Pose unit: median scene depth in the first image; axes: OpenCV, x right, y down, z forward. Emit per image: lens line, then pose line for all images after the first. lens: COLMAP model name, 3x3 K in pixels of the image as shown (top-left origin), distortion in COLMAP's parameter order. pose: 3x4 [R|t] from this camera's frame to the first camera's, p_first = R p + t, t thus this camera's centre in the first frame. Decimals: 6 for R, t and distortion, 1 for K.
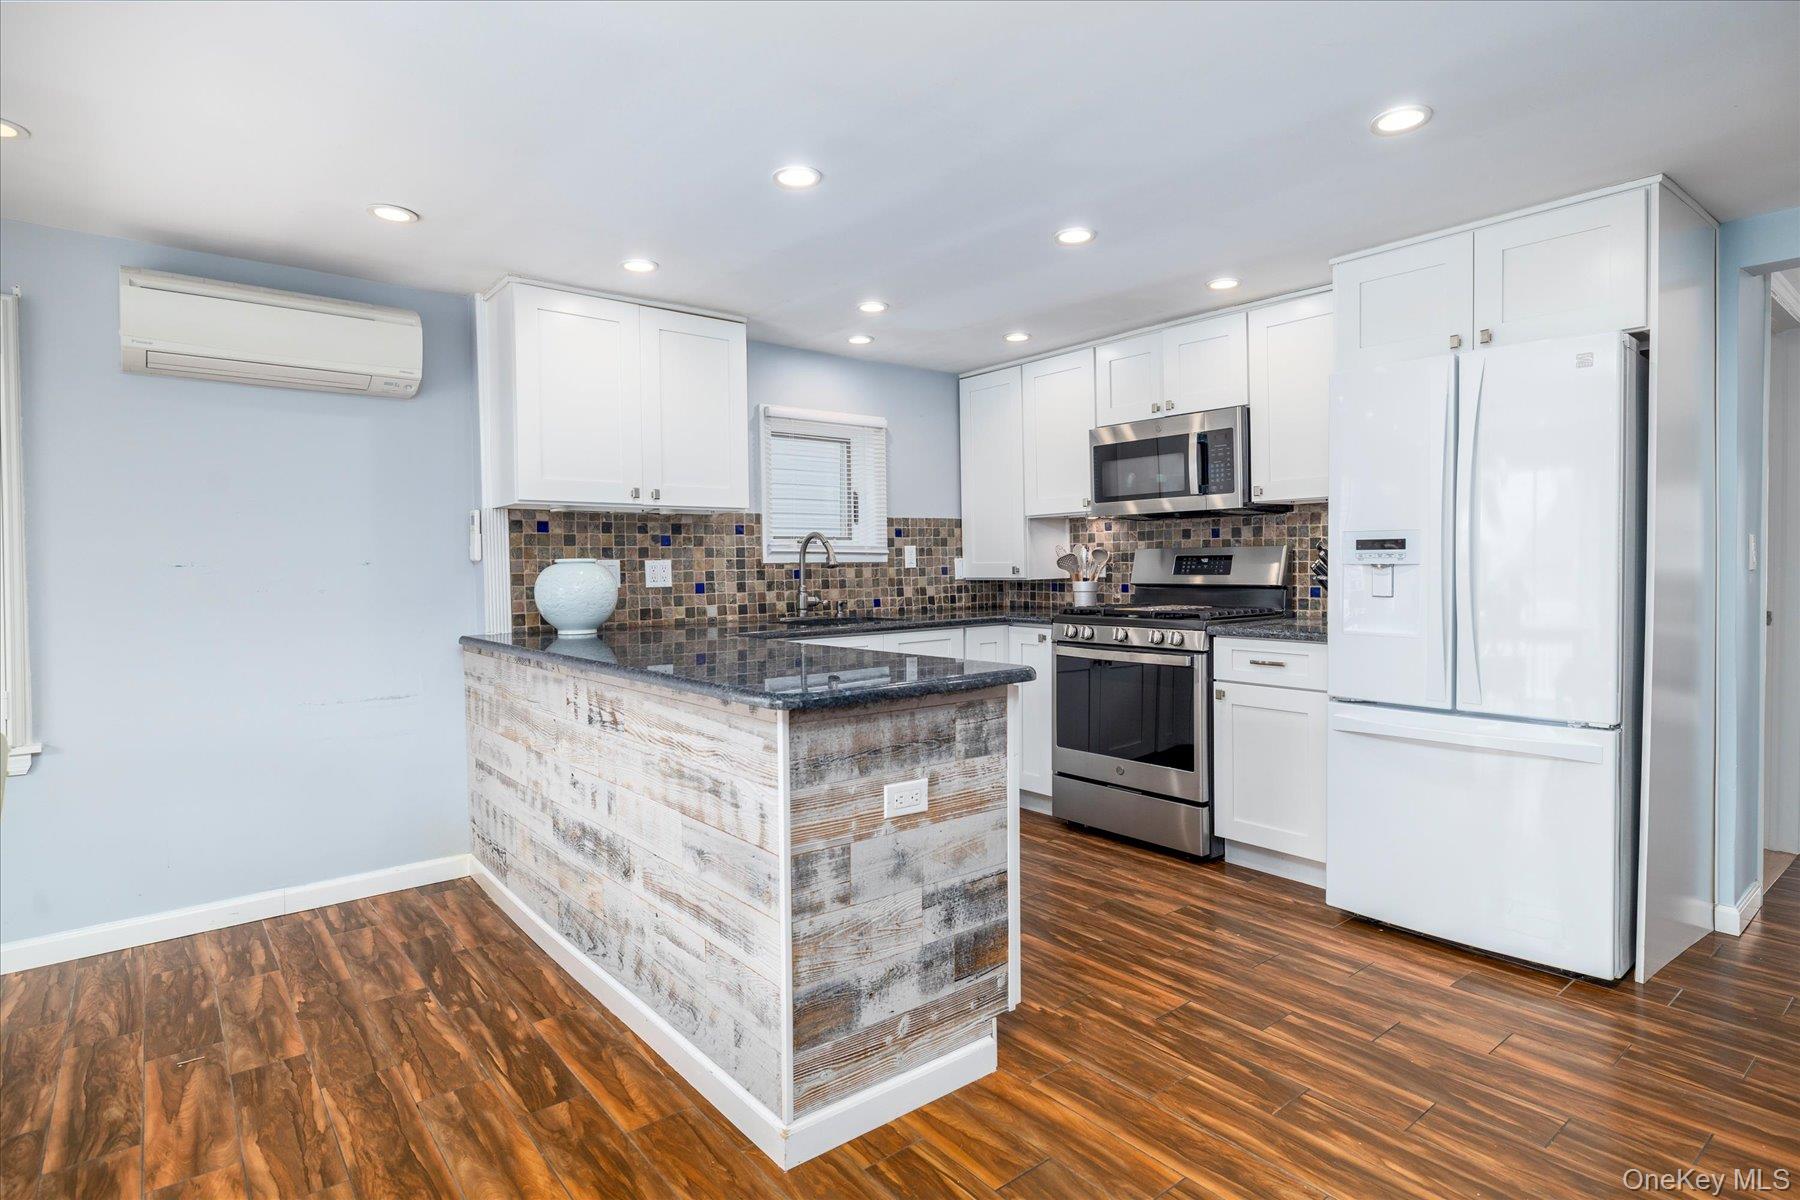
lens RADIAL K [[931.5, 0, 914.8], [0, 931.5, 588.4], [0, 0, 1]] dist [-0.006493, 0.003804]
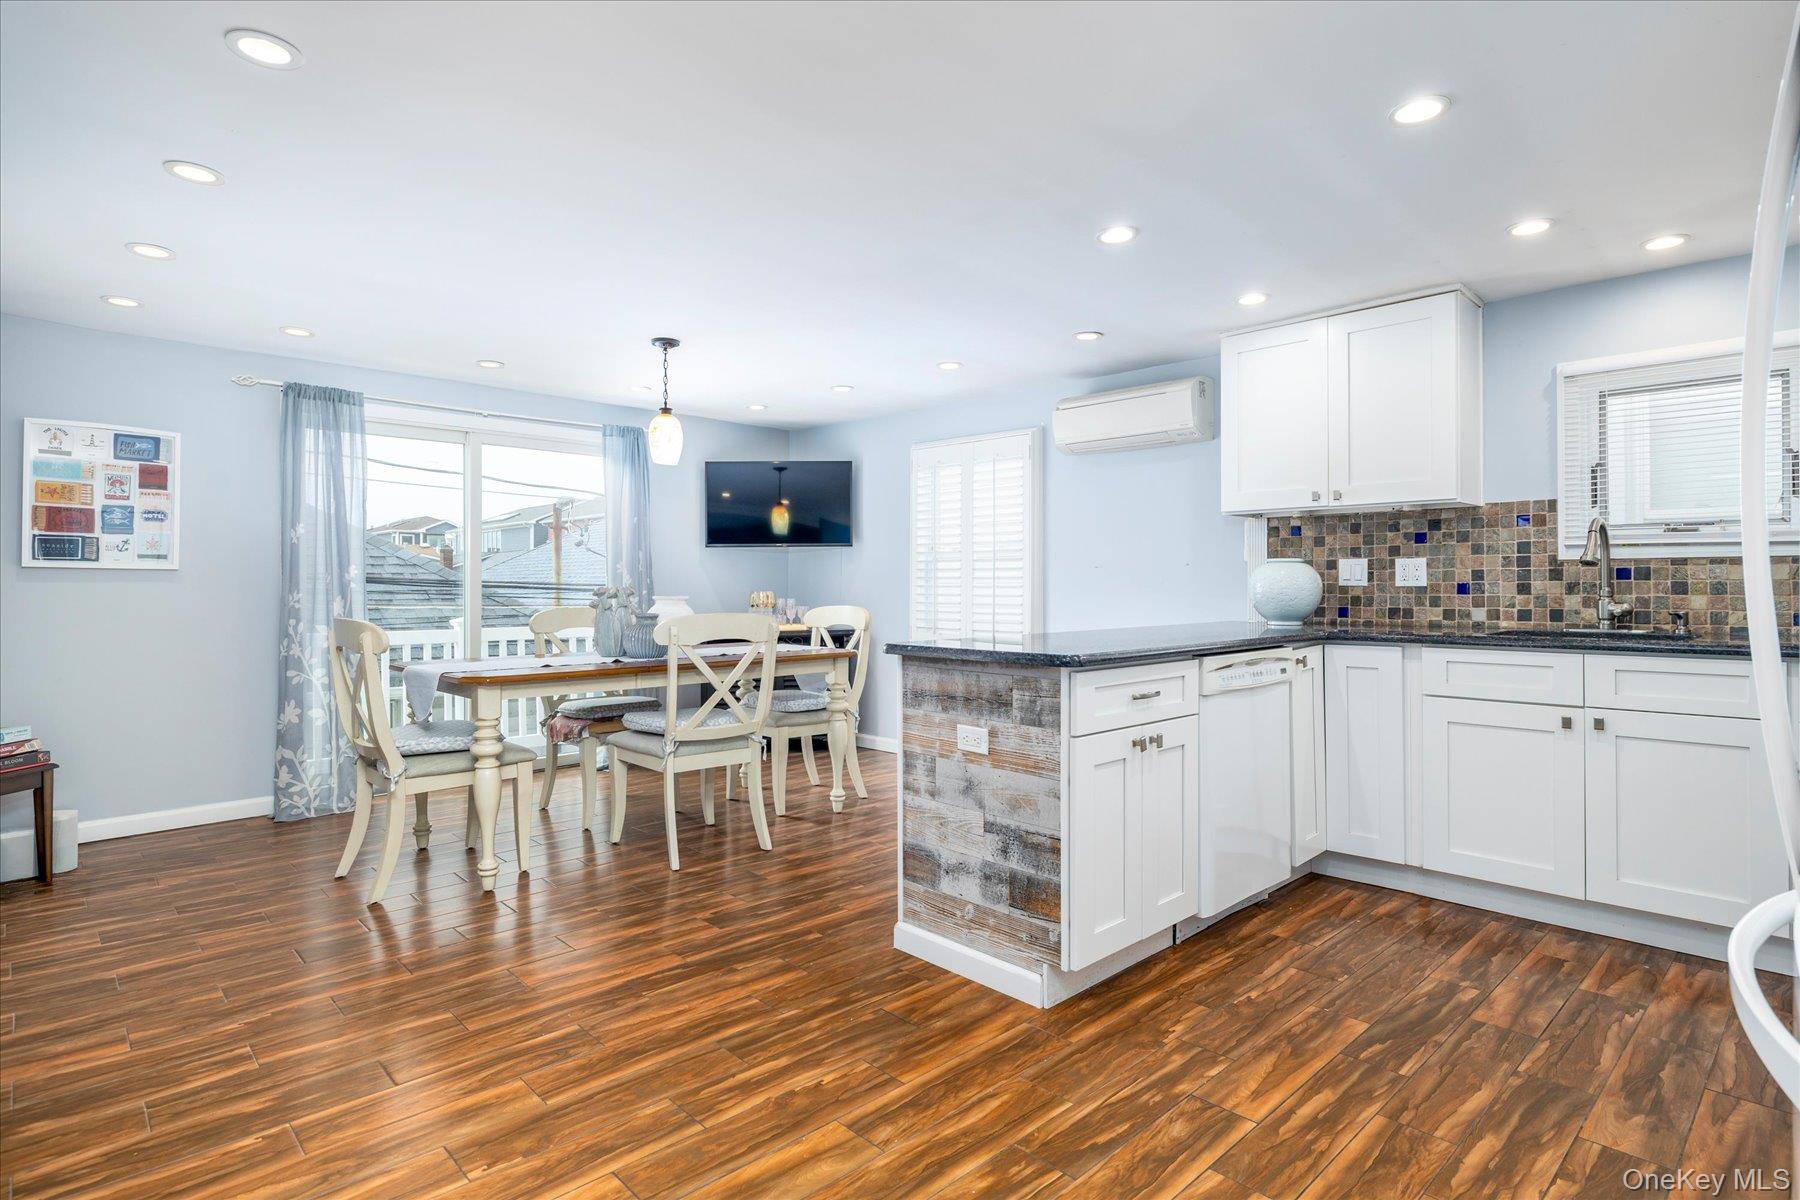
lens RADIAL K [[931.5, 0, 907.6], [0, 931.5, 583.5], [0, 0, 1]] dist [-0.006493, 0.003804]
pose [[0.080122, 0.011705, -0.996716, 1.127351], [-0.020976, 0.999729, 0.010054, -0.005134], [0.996564, 0.020102, 0.080345, 0.697464]]
